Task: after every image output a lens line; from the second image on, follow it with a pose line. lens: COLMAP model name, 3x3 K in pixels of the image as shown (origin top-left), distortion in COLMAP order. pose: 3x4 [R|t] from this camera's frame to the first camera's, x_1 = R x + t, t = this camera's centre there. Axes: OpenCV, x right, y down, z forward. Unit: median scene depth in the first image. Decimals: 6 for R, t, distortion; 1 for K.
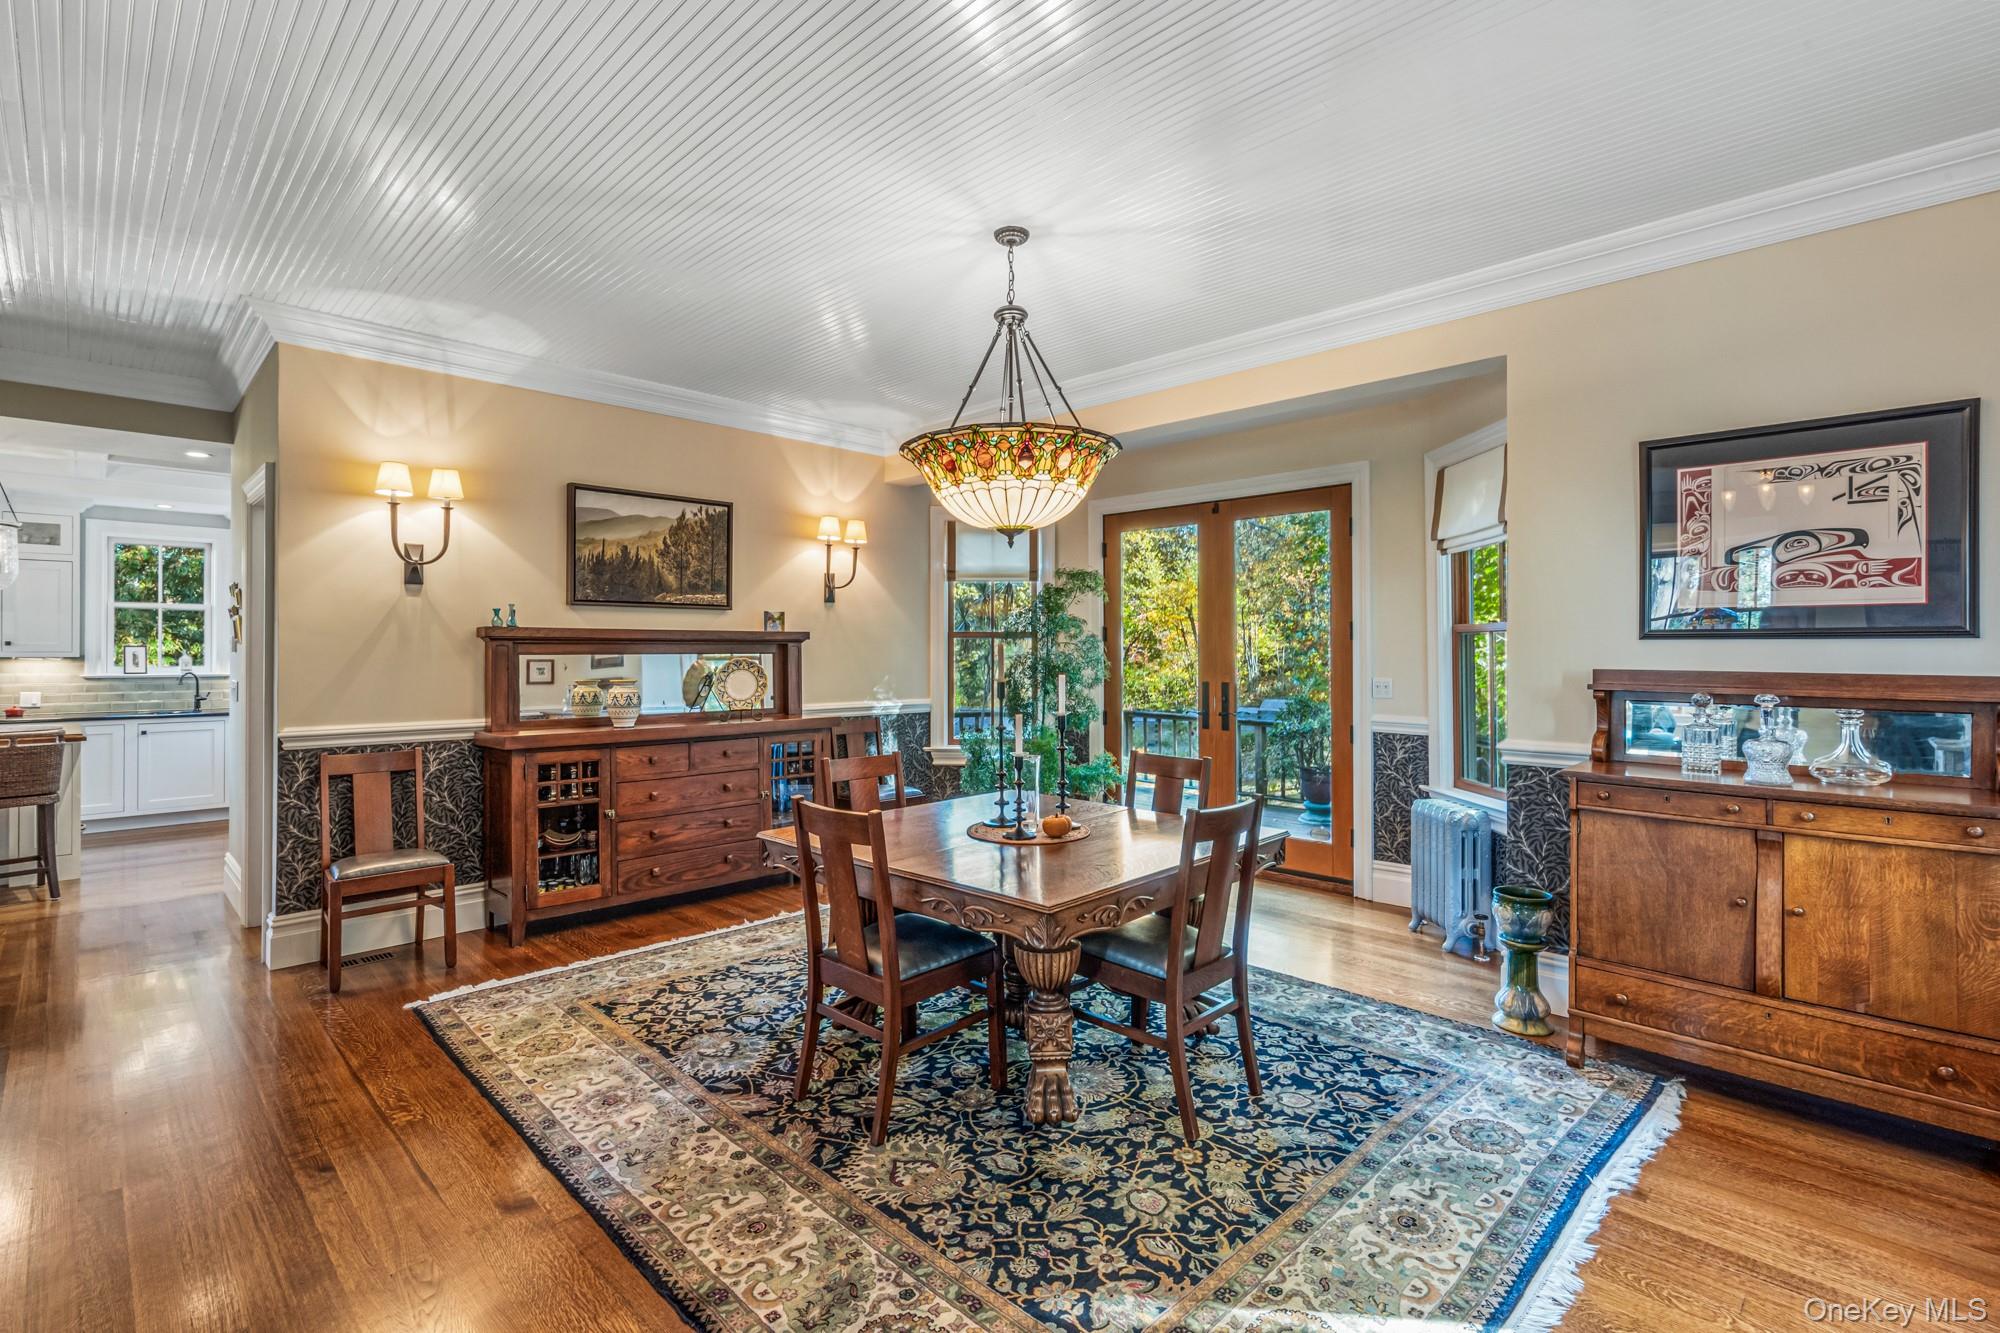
lens RADIAL K [[926.1, 0, 992.5], [0, 926.1, 632.2], [0, 0, 1]] dist [-0.000144, 0.000131]
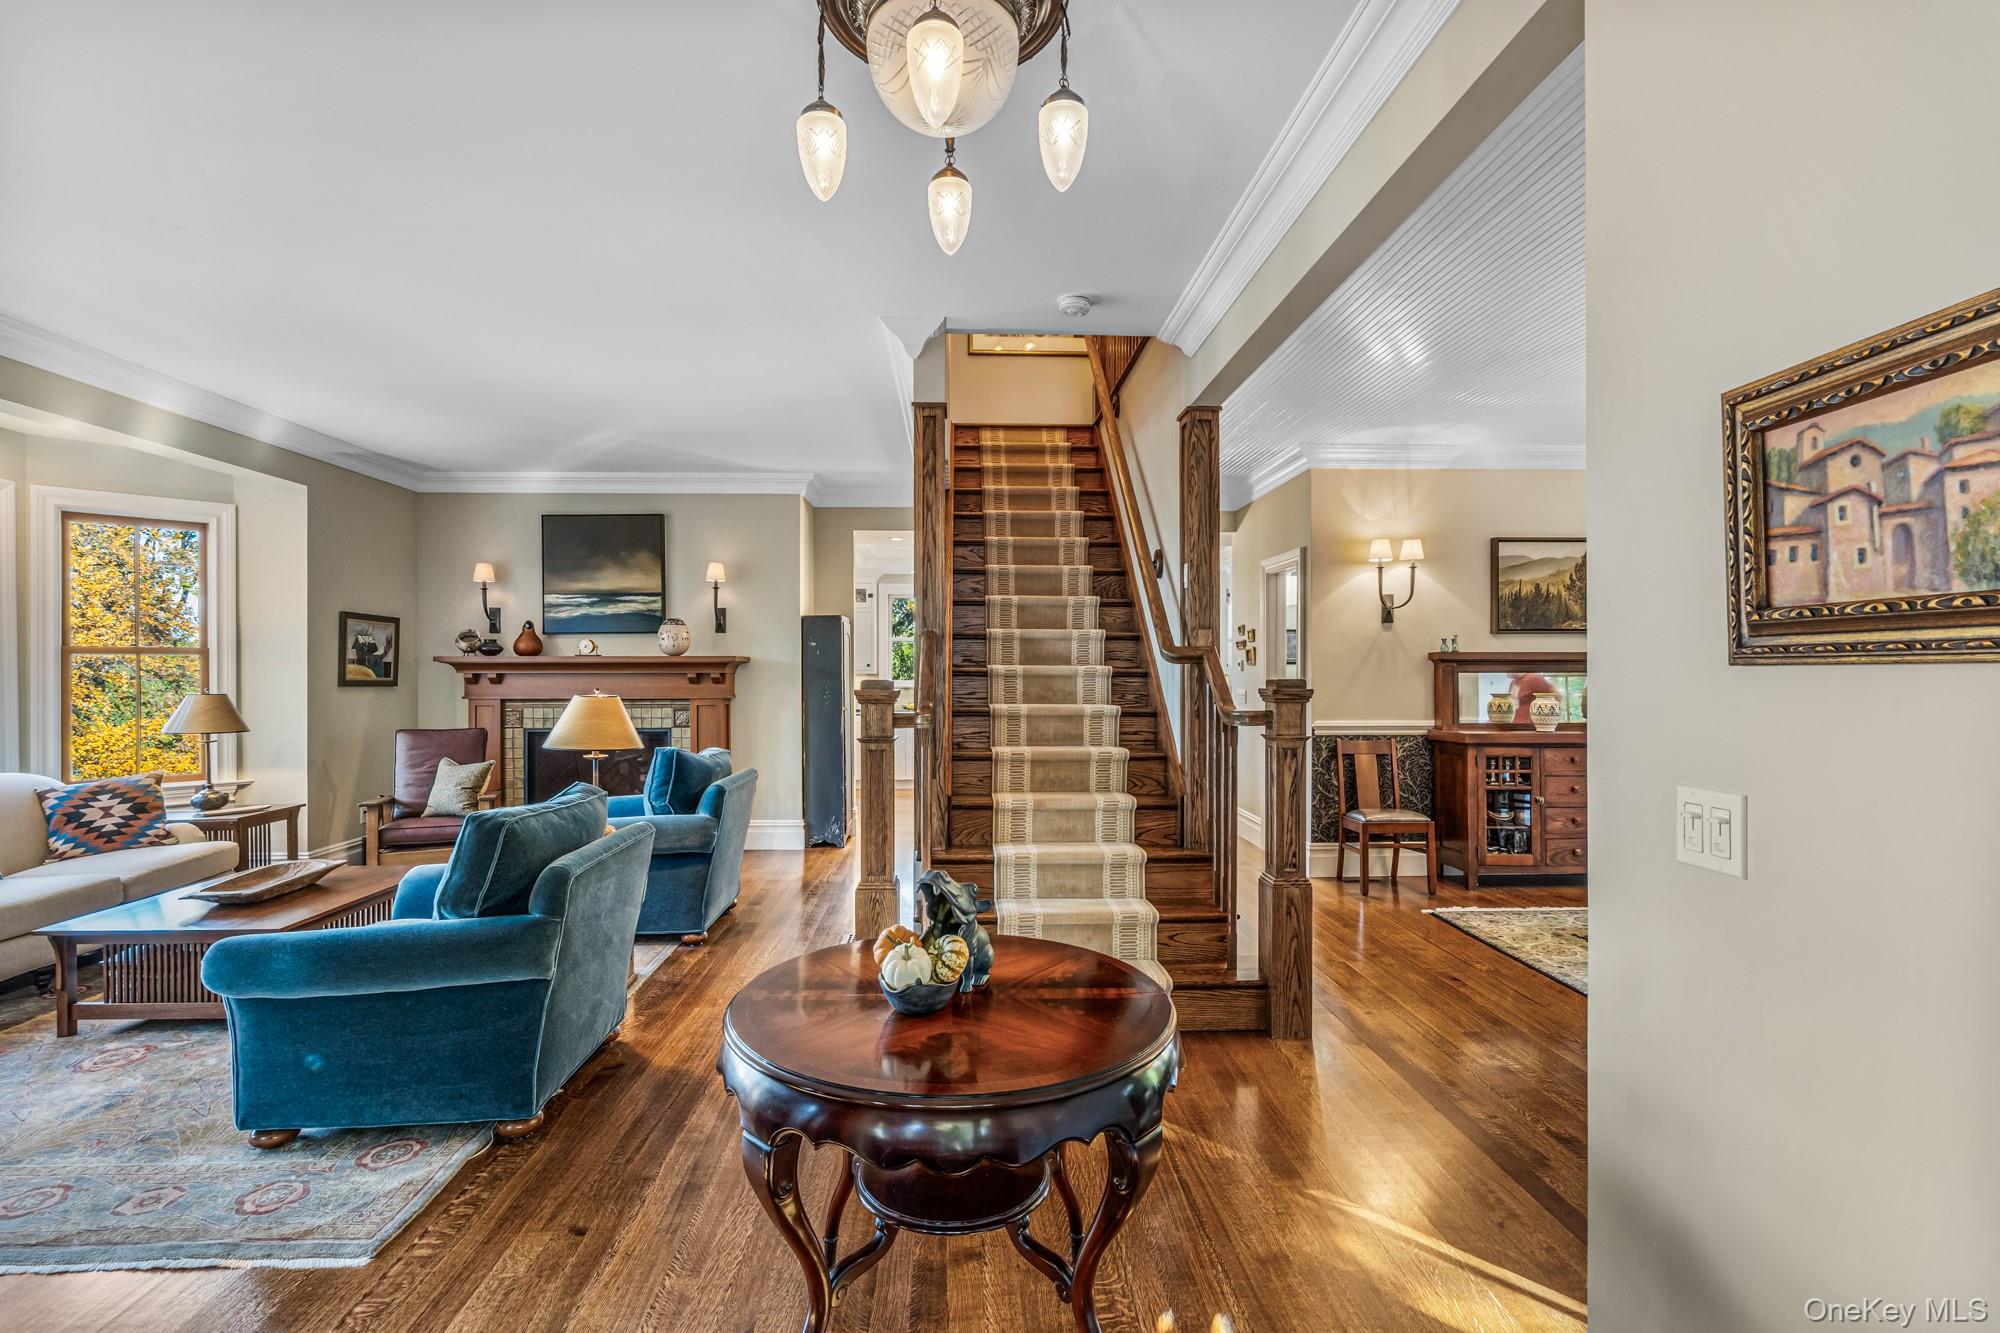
lens RADIAL K [[918.1, 0, 1000.0], [0, 918.1, 666.5], [0, 0, 1]] dist [0.000535, 0.000090]
pose [[0.734013, -0.004359, -0.679121, -0.106319], [0.014935, 0.999841, 0.009724, -0.007347], [0.678971, -0.017280, 0.733962, -0.411817]]
